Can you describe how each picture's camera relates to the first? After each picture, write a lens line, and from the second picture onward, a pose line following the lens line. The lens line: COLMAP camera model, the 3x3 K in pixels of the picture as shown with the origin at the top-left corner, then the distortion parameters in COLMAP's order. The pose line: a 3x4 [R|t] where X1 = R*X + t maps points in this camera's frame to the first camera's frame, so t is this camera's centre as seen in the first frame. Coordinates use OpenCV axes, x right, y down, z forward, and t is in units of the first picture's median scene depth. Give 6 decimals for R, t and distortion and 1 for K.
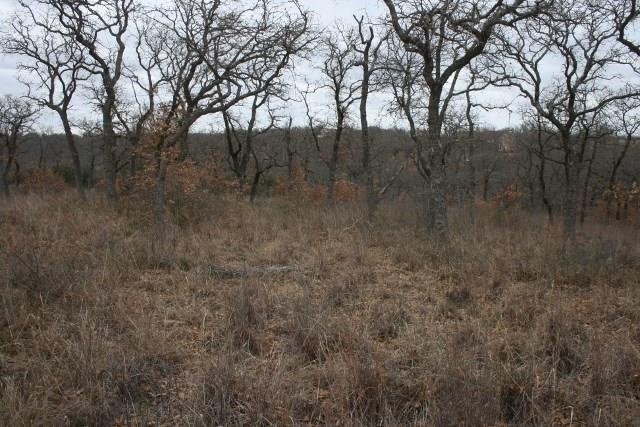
lens RADIAL K [[534.8, 0, 329.7], [0, 534.8, 213.4], [0, 0, 1]] dist [-0.157621, 0.134283]
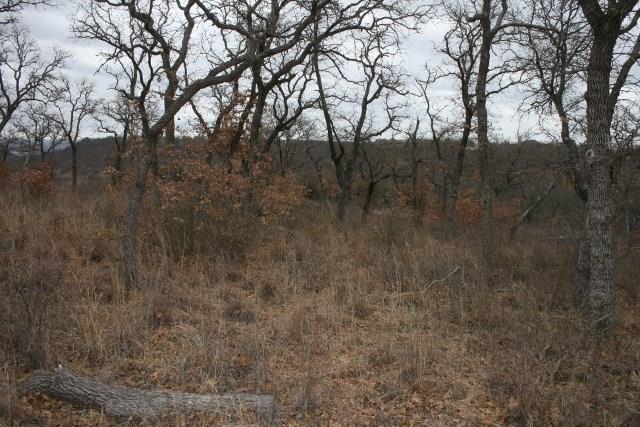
lens RADIAL K [[534.8, 0, 329.7], [0, 534.8, 213.4], [0, 0, 1]] dist [-0.157621, 0.134283]
pose [[0.958764, 0.057612, -0.278304, 0.047211], [-0.063015, 0.997957, -0.010500, -0.021176], [0.277130, 0.027605, 0.960436, 0.229956]]
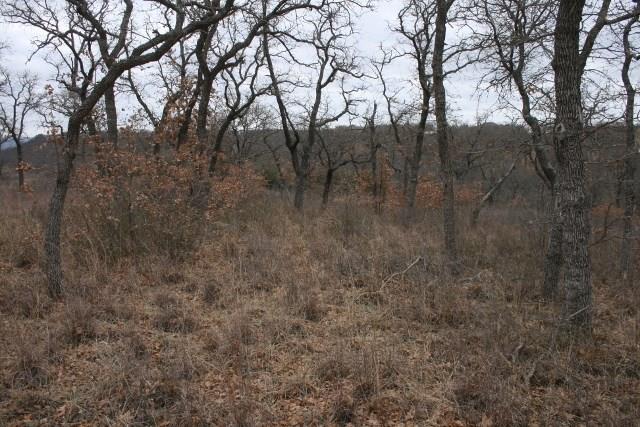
lens RADIAL K [[534.8, 0, 329.7], [0, 534.8, 213.4], [0, 0, 1]] dist [-0.157621, 0.134283]
pose [[0.977213, 0.024996, -0.210785, 0.047622], [-0.023718, 0.999682, 0.008587, -0.023226], [0.210933, -0.003391, 0.977495, 0.263088]]
